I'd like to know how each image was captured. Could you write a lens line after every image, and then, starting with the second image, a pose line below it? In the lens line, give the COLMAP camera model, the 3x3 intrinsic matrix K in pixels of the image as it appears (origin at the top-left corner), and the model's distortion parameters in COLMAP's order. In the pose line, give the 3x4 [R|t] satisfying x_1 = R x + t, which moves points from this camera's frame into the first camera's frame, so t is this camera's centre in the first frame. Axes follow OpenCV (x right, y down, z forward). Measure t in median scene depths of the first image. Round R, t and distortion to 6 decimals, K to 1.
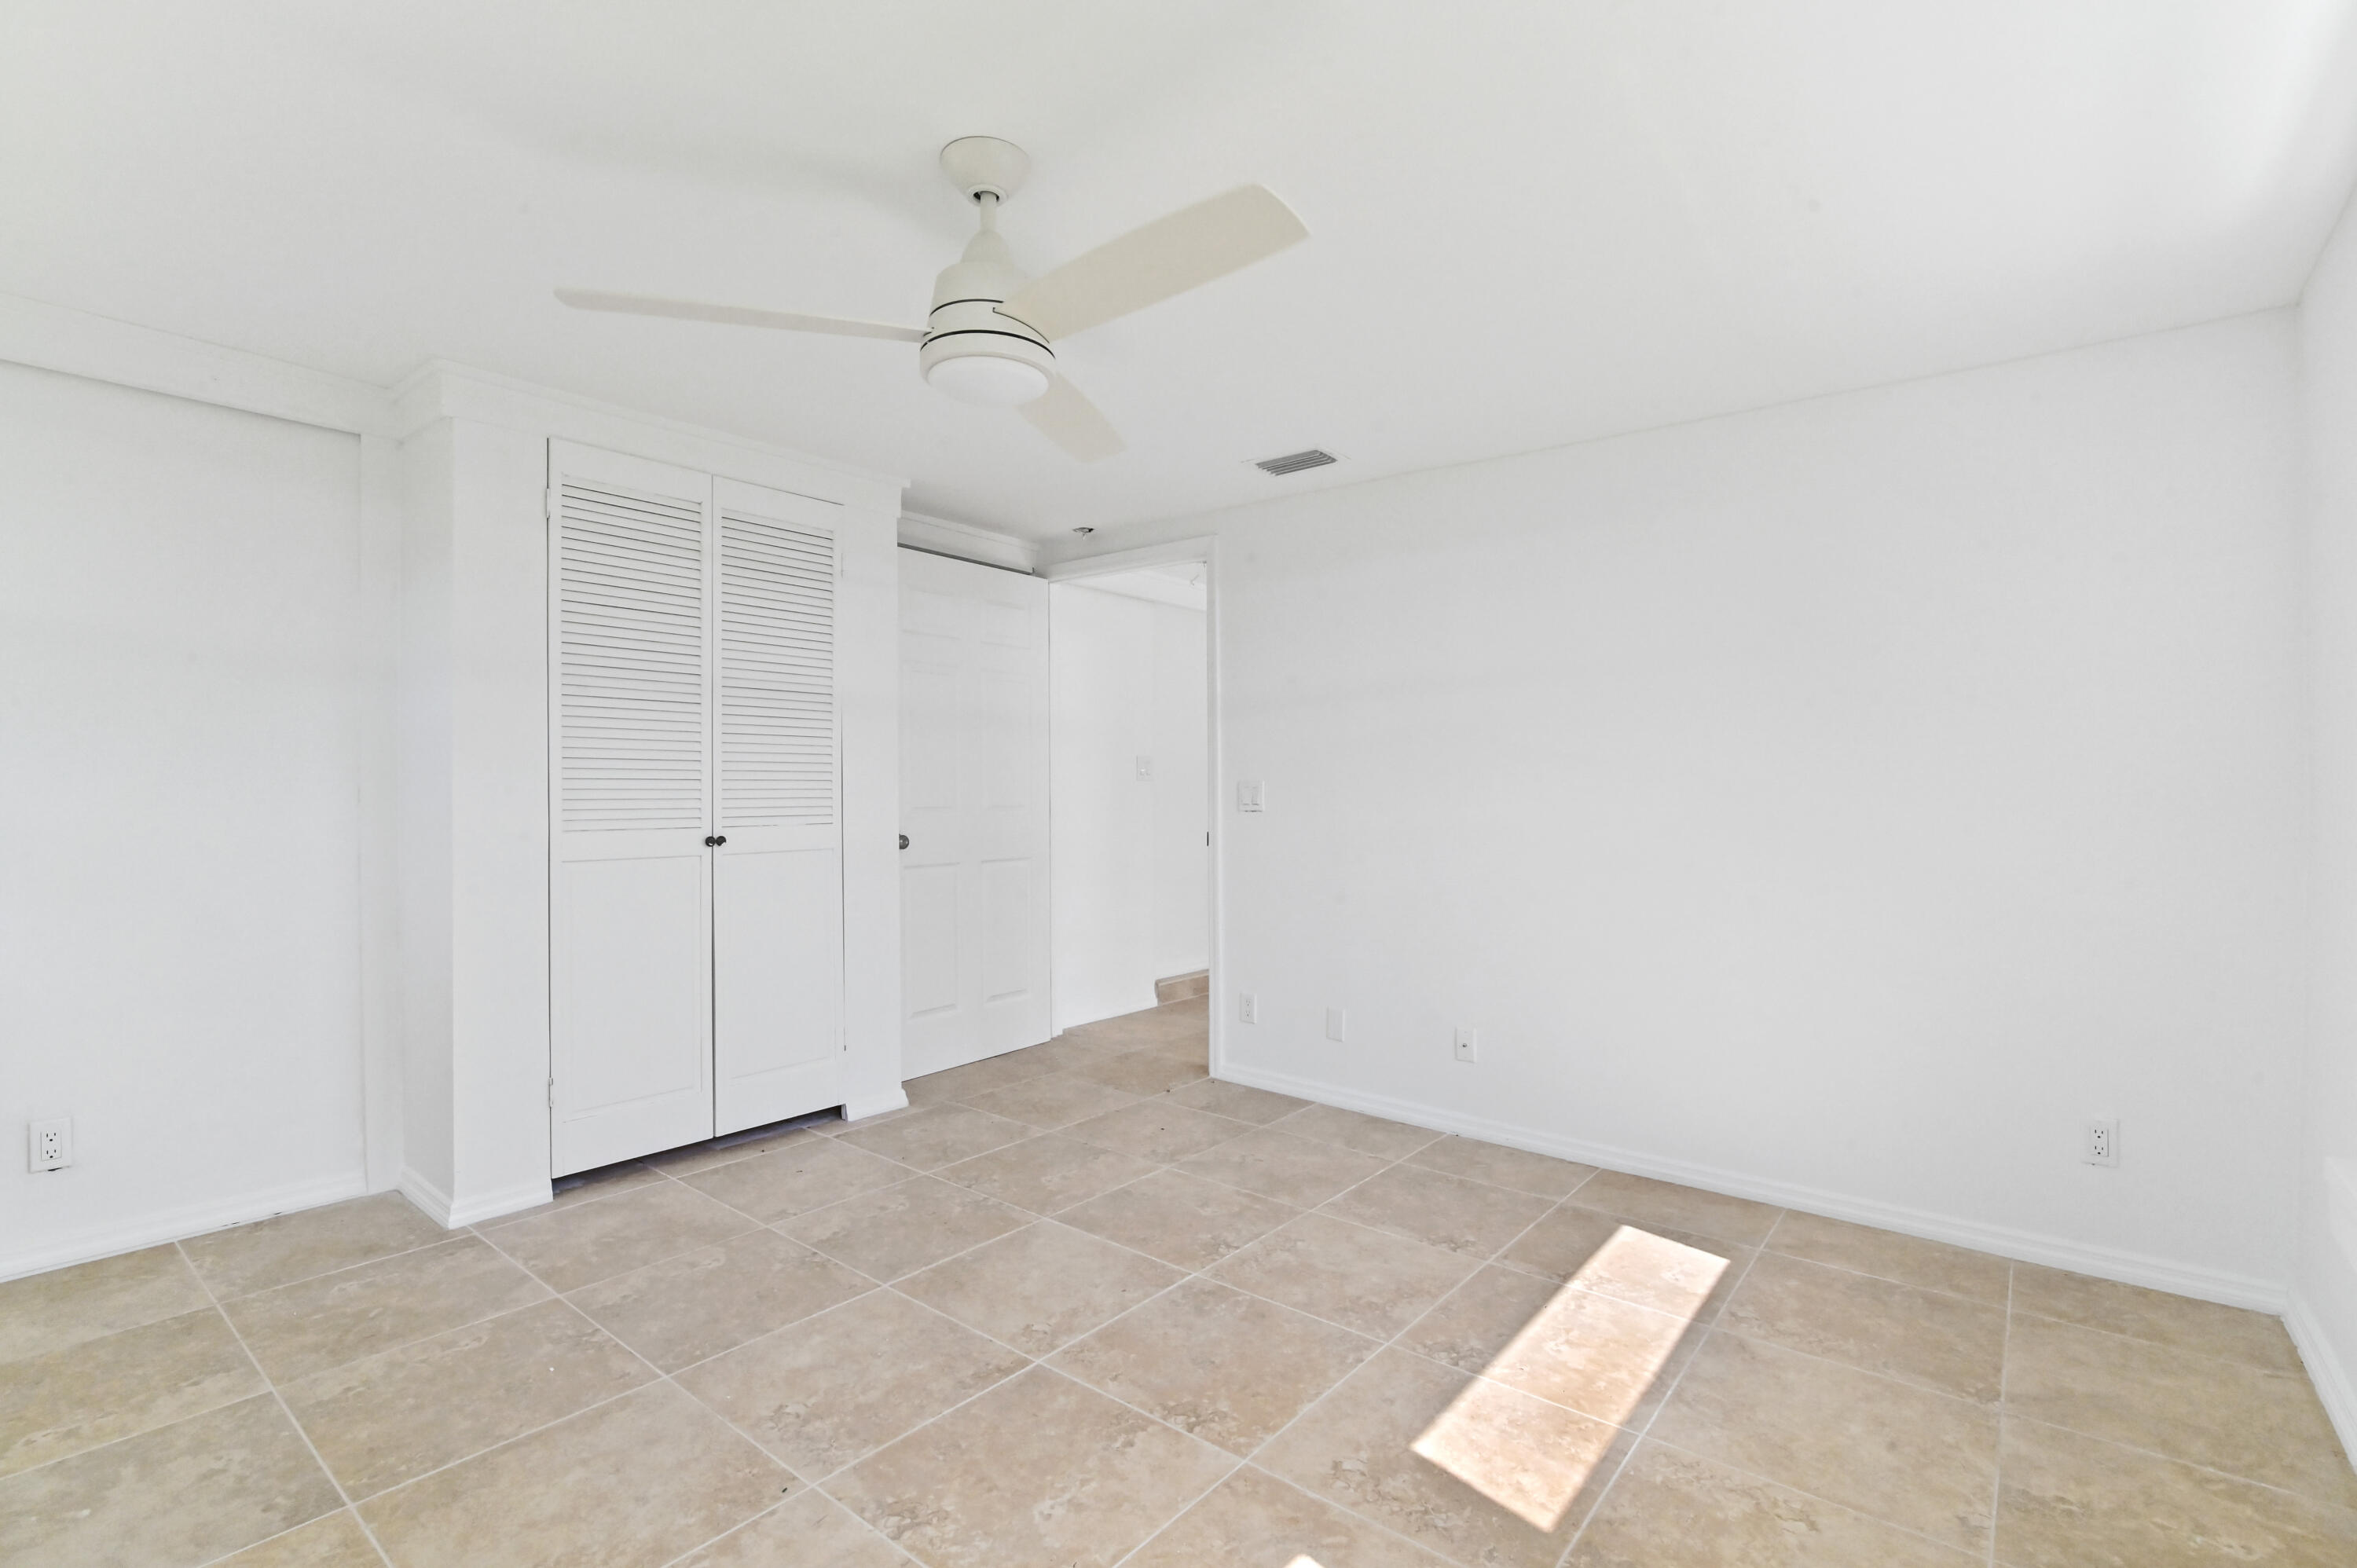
lens RADIAL K [[1079.7, 0, 1183.0], [0, 1079.7, 778.5], [0, 0, 1]] dist [-0.014338, -0.000357]
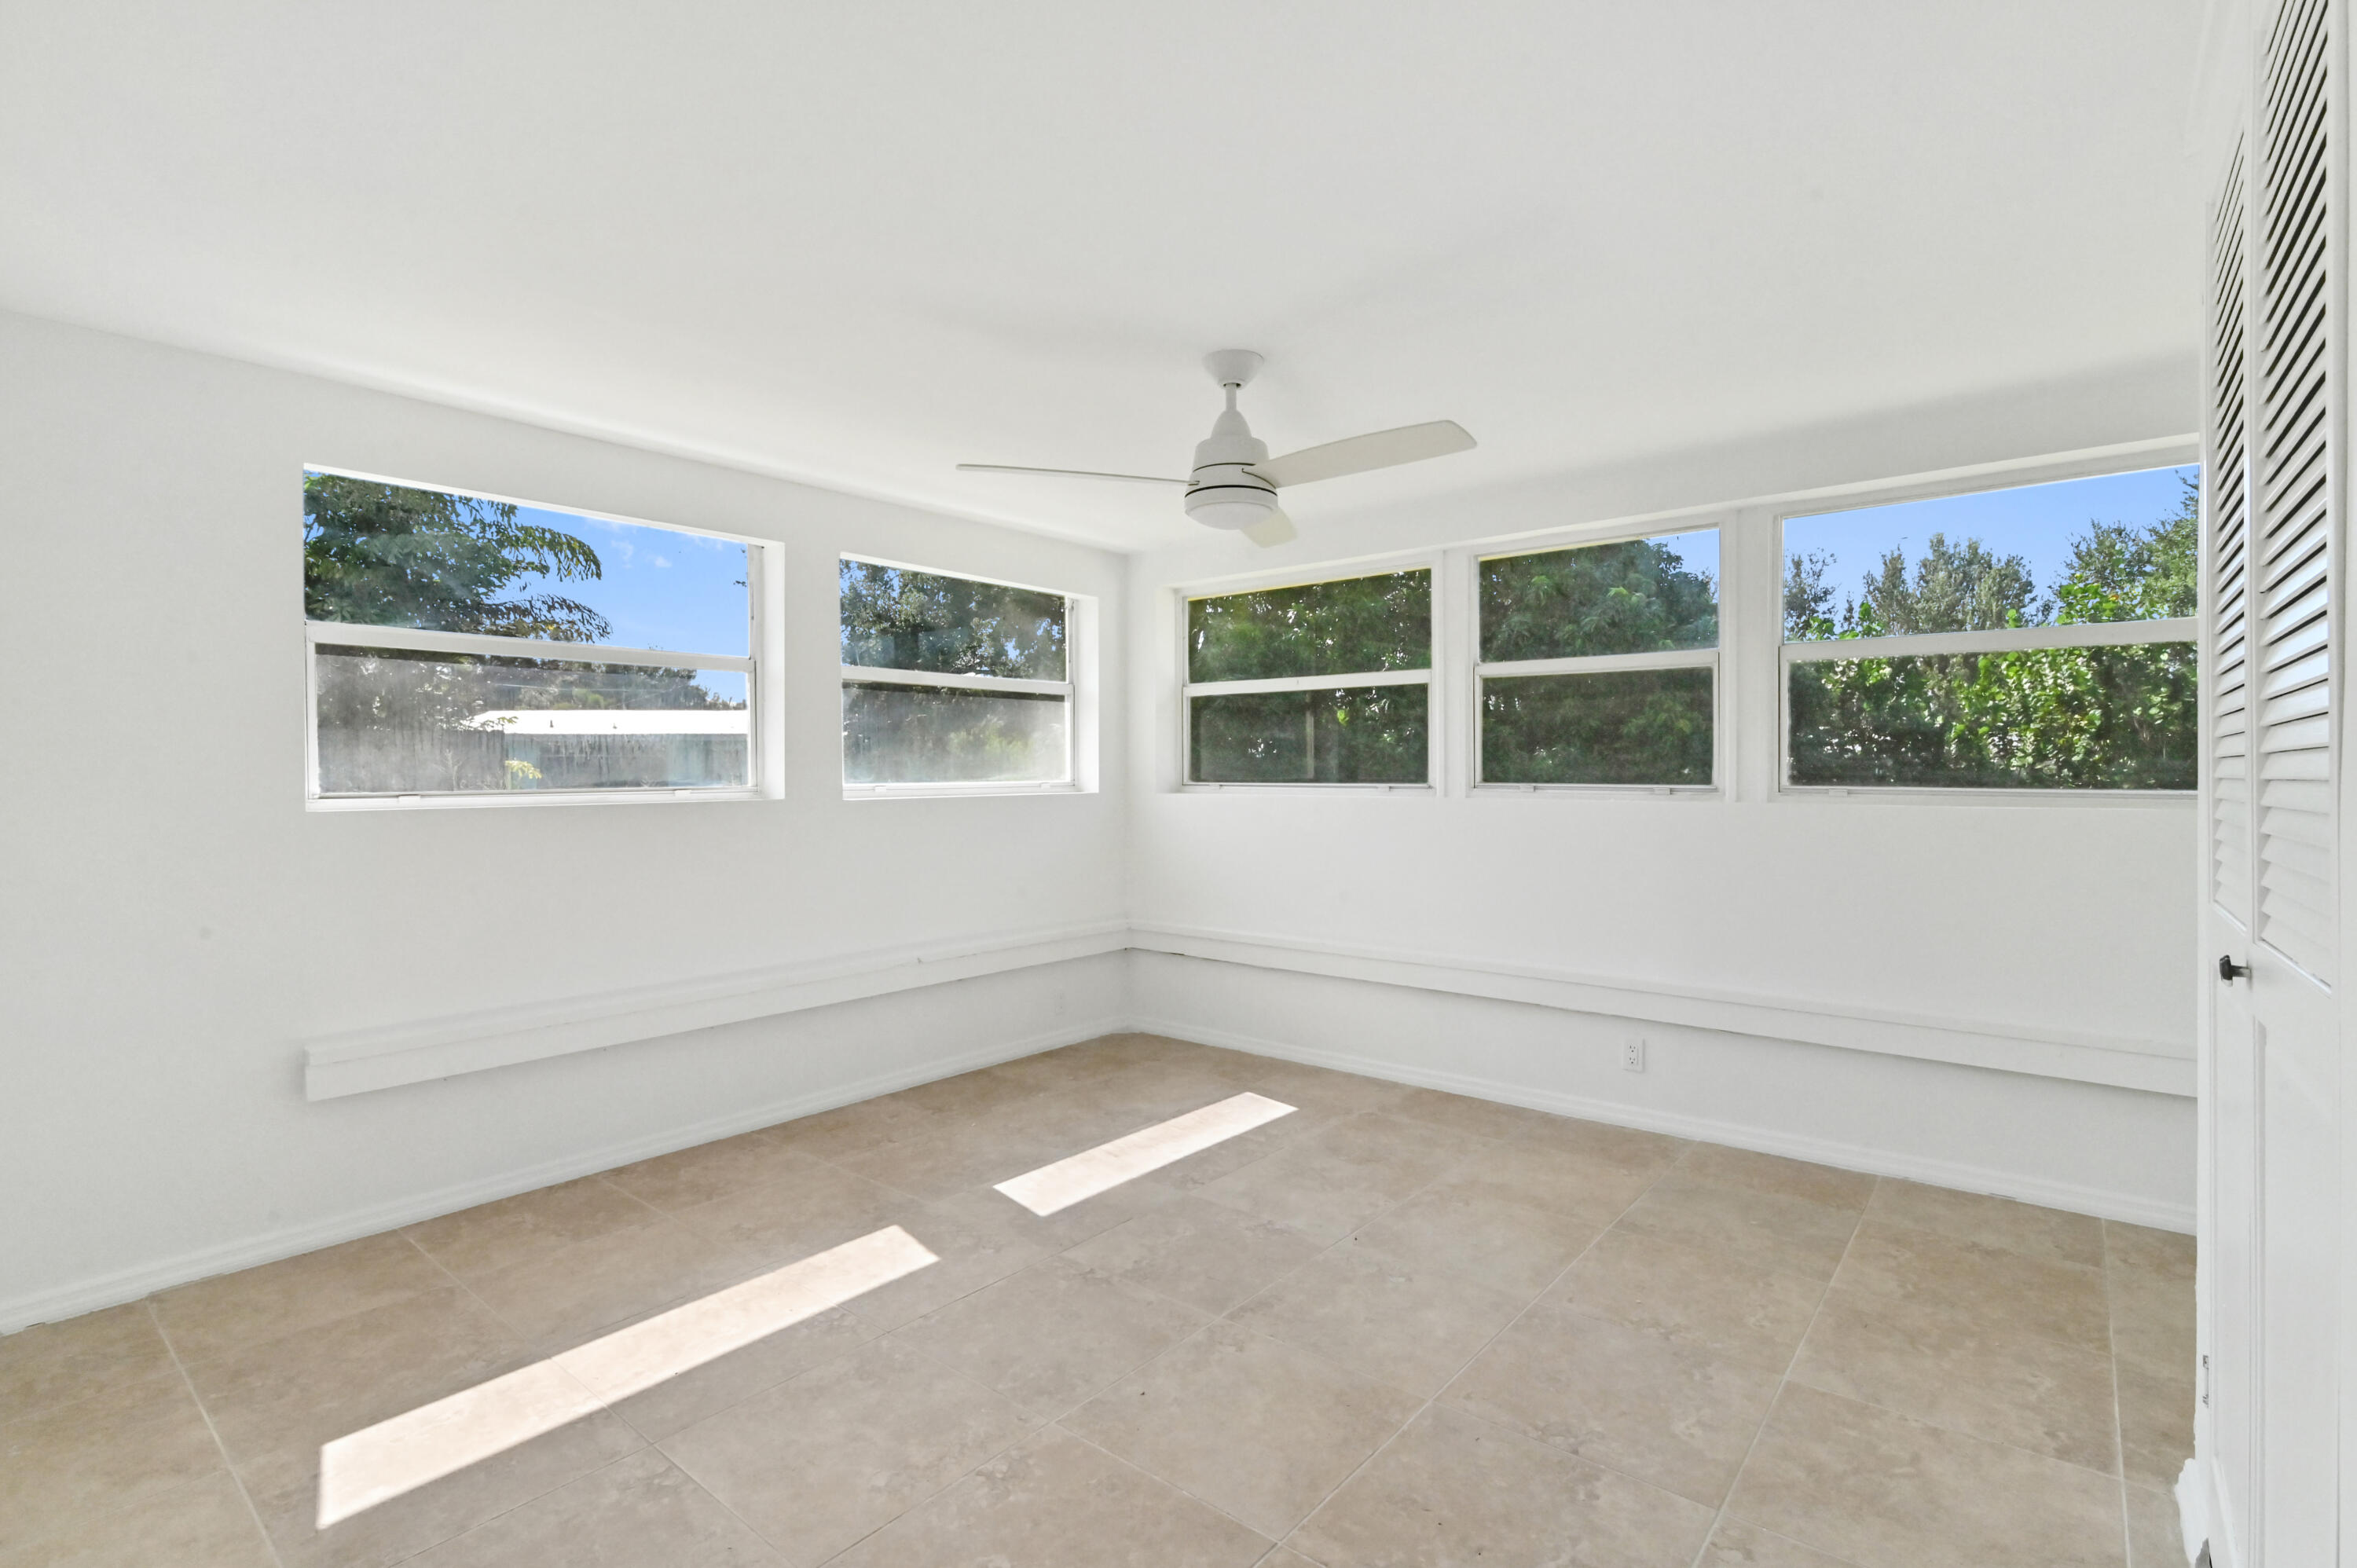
lens RADIAL K [[1079.7, 0, 1183.0], [0, 1079.7, 778.5], [0, 0, 1]] dist [-0.014338, -0.000357]
pose [[-0.999969, 0.000175, 0.007922, -0.098728], [0.000138, 0.999989, -0.004748, -0.005483], [-0.007923, -0.004746, -0.999957, 1.957457]]
